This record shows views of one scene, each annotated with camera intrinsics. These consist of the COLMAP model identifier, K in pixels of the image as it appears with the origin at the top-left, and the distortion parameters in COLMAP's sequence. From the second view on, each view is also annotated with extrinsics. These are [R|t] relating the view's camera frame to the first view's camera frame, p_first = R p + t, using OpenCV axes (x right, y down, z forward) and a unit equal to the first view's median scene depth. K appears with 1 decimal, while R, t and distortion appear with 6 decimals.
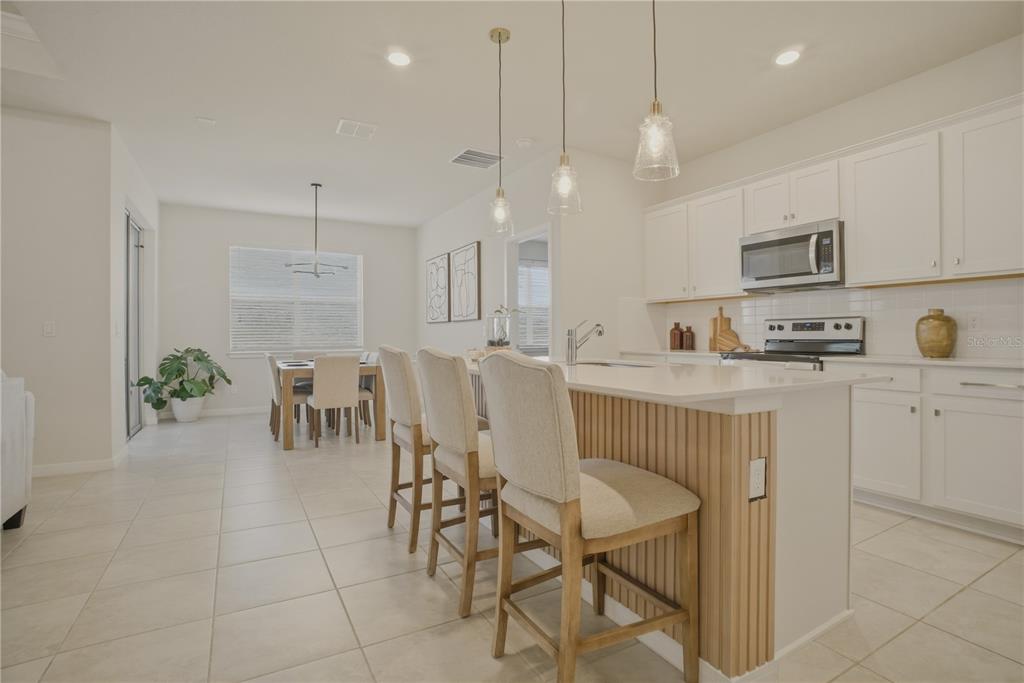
lens RADIAL K [[491.9, 0, 513.9], [0, 491.9, 340.7], [0, 0, 1]] dist [-0.064987, 0.025349]
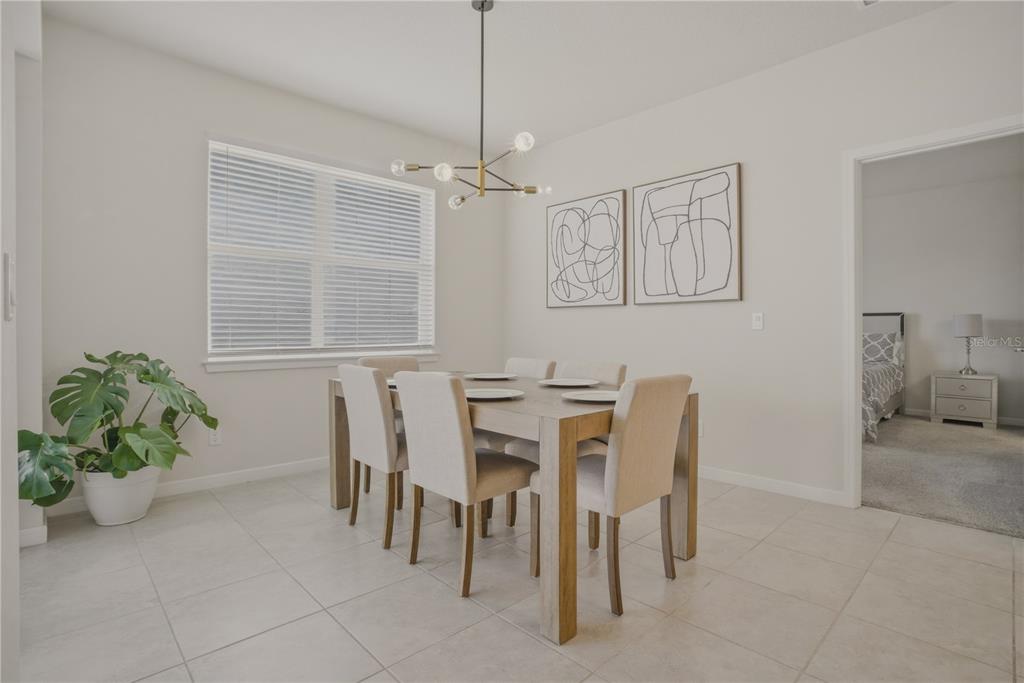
lens RADIAL K [[498.6, 0, 518.7], [0, 498.6, 333.6], [0, 0, 1]] dist [-0.063232, 0.026197]
pose [[0.969000, 0.004412, 0.247022, -0.693081], [-0.003704, 0.999988, -0.003330, -0.002453], [-0.247034, 0.002312, 0.969004, 0.765199]]
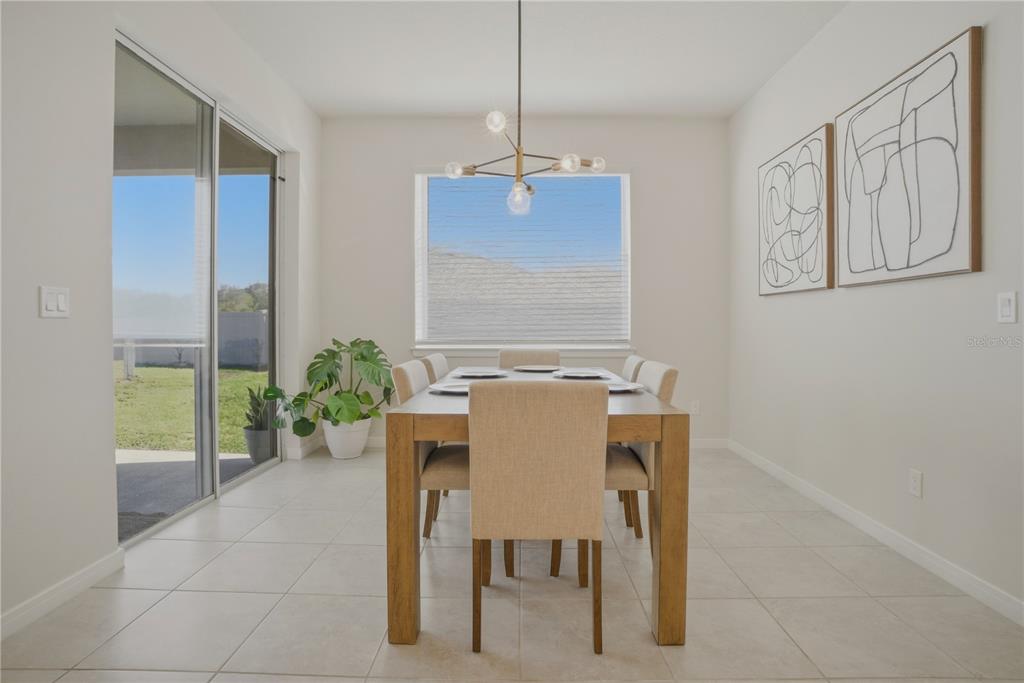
lens RADIAL K [[510.6, 0, 518.5], [0, 510.6, 328.5], [0, 0, 1]] dist [-0.065032, 0.028972]
pose [[0.865496, 0.011443, -0.500786, -0.252812], [-0.011093, 0.999932, 0.003676, -0.005127], [0.500794, 0.002374, 0.865563, 0.854427]]
